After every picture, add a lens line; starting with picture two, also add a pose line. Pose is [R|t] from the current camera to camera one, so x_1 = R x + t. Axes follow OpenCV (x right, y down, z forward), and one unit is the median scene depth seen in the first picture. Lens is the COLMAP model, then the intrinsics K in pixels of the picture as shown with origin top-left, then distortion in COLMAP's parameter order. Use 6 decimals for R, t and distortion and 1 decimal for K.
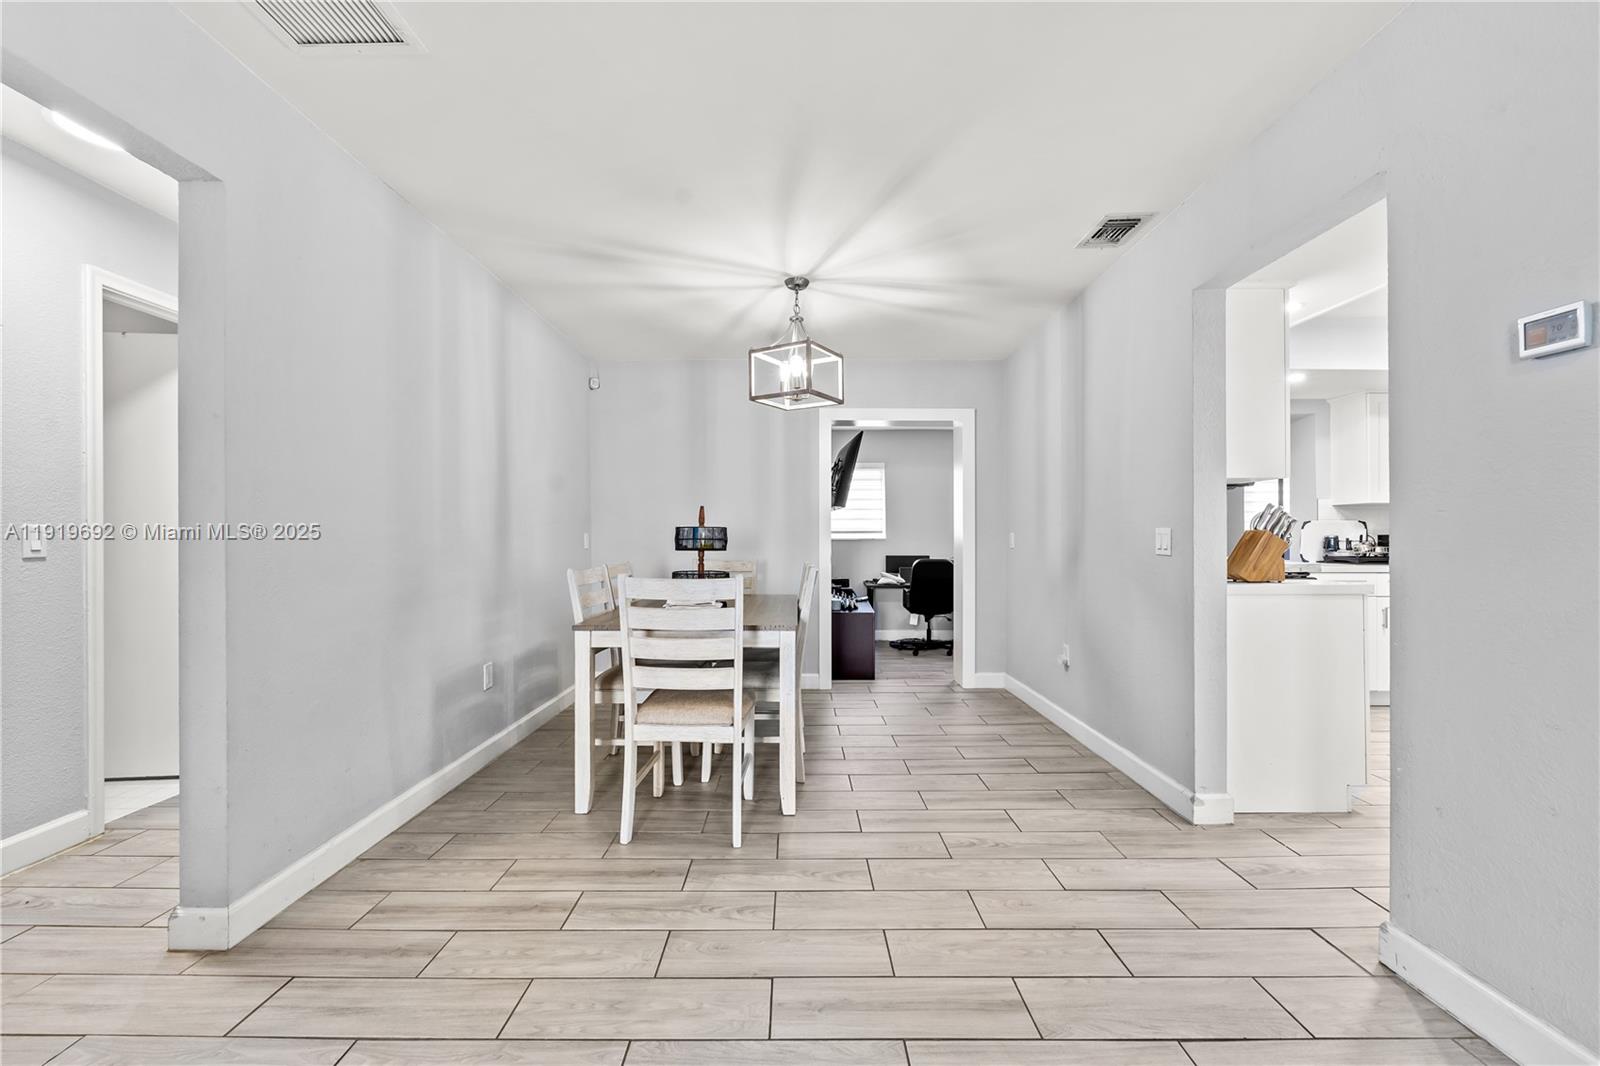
lens RADIAL K [[651.6, 0, 794.9], [0, 651.6, 533.1], [0, 0, 1]] dist [-0.000005, 0.000132]
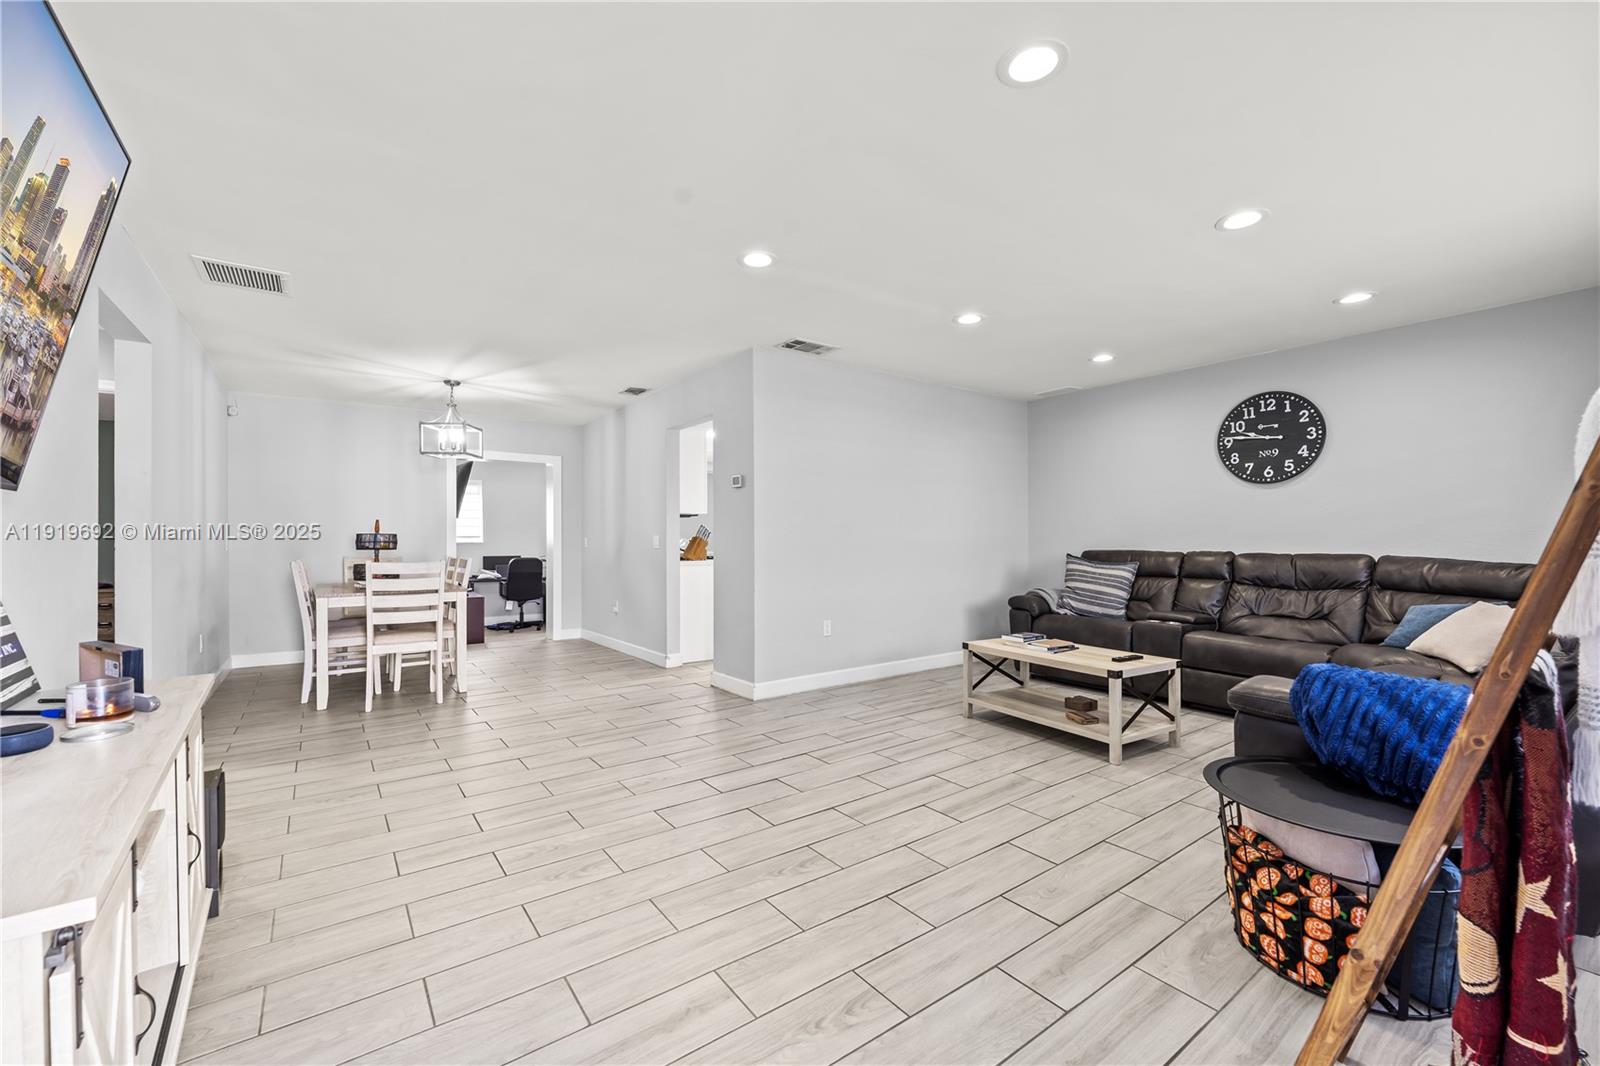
lens RADIAL K [[651.6, 0, 803.2], [0, 651.6, 541.5], [0, 0, 1]] dist [-0.000005, 0.000132]
pose [[0.802214, -0.003108, 0.597028, -0.217104], [-0.000851, 0.999979, 0.006349, -0.001984], [-0.597036, -0.005601, 0.802195, -0.671435]]
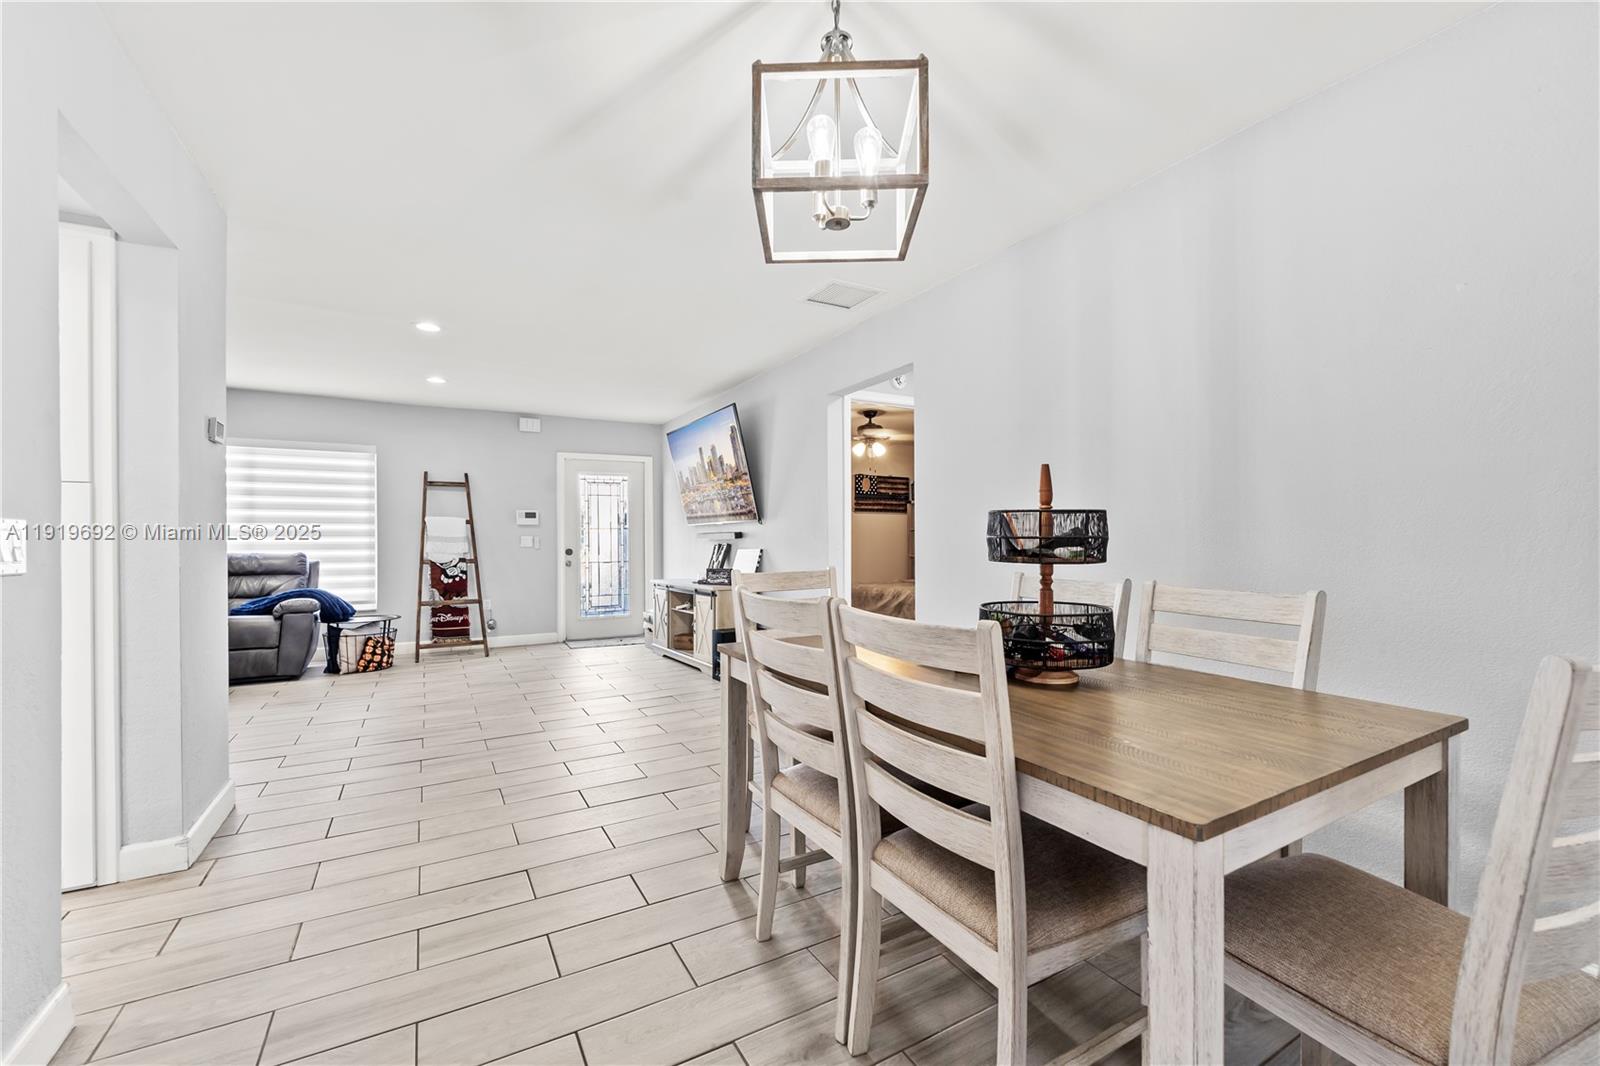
lens RADIAL K [[651.6, 0, 799.4], [0, 651.6, 541.4], [0, 0, 1]] dist [-0.000005, 0.000132]
pose [[-0.866223, 0.010121, -0.499556, 0.193926], [0.009947, 0.999946, 0.003012, 0.007763], [0.499559, -0.002360, -0.866277, 1.068122]]
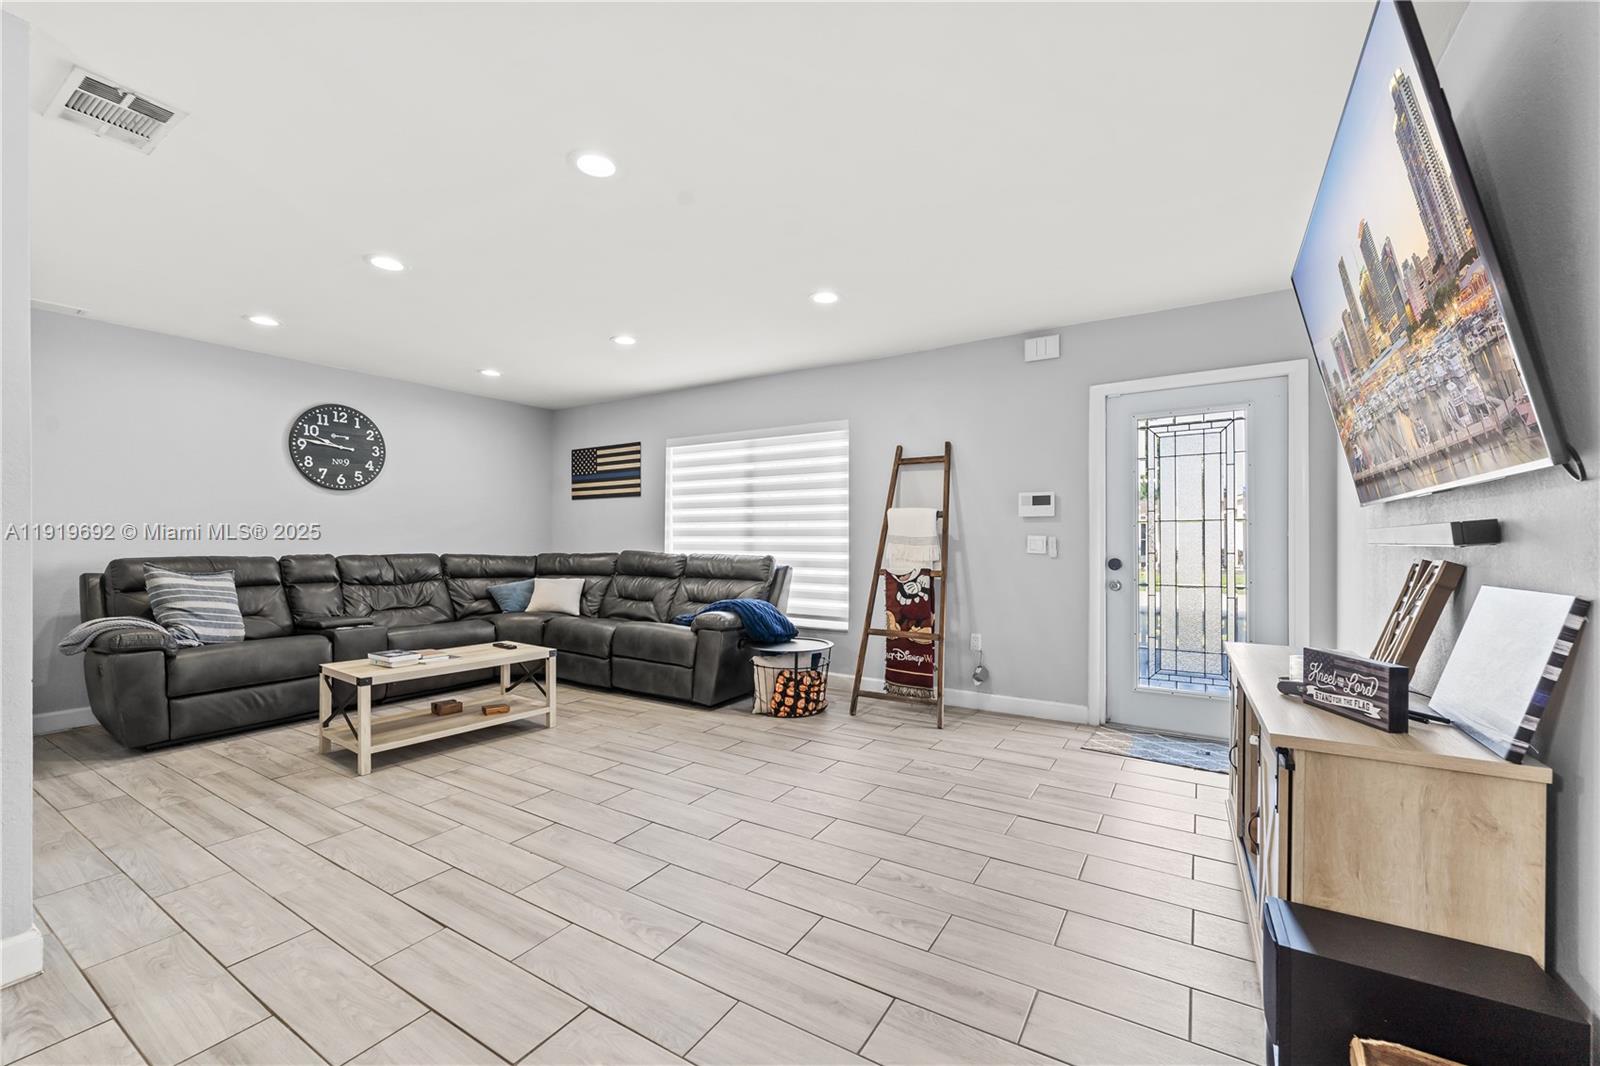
lens RADIAL K [[651.6, 0, 792.4], [0, 651.6, 539.9], [0, 0, 1]] dist [-0.000005, 0.000132]
pose [[-0.847561, 0.004029, 0.530683, -0.247698], [0.001497, 0.999985, -0.005201, 0.003463], [-0.530696, -0.003614, -0.847555, 0.317538]]
